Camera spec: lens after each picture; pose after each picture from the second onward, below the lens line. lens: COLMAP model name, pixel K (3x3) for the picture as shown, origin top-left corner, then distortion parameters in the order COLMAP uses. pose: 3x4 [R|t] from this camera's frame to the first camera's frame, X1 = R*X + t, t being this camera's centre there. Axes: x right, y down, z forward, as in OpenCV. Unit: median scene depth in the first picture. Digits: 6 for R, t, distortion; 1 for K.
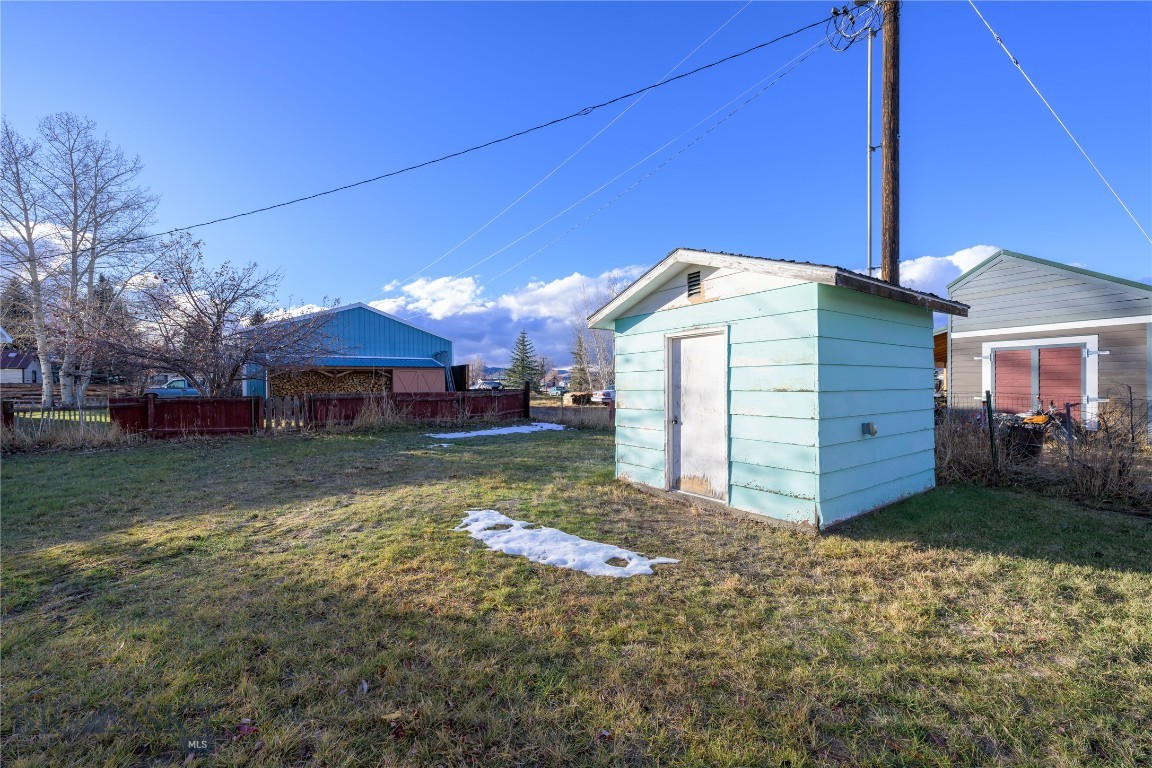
lens RADIAL K [[463.4, 0, 573.5], [0, 463.4, 394.8], [0, 0, 1]] dist [0.001179, 0.000160]
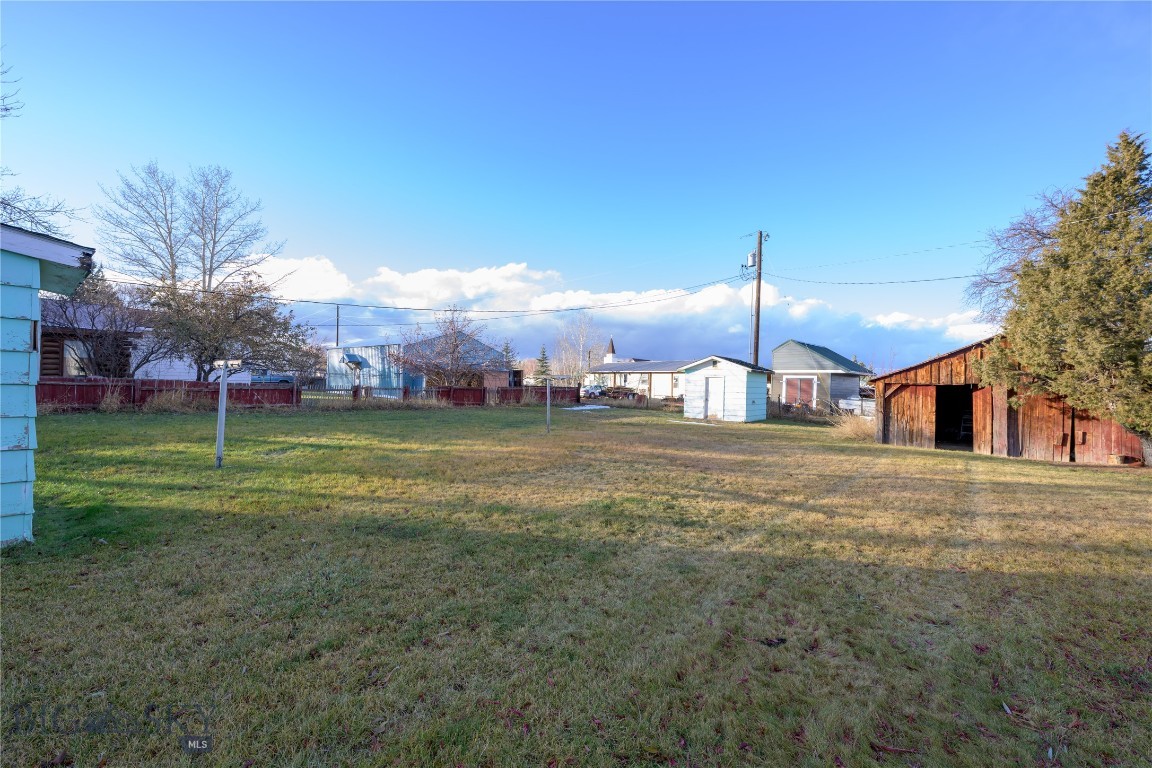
lens RADIAL K [[454.5, 0, 576.0], [0, 454.5, 384.0], [0, 0, 1]] dist [-0.000297, -0.000006]
pose [[0.963099, 0.037789, 0.266480, -1.633059], [-0.033842, 0.999239, -0.019391, 0.033795], [-0.267010, 0.009657, 0.963645, -2.057293]]
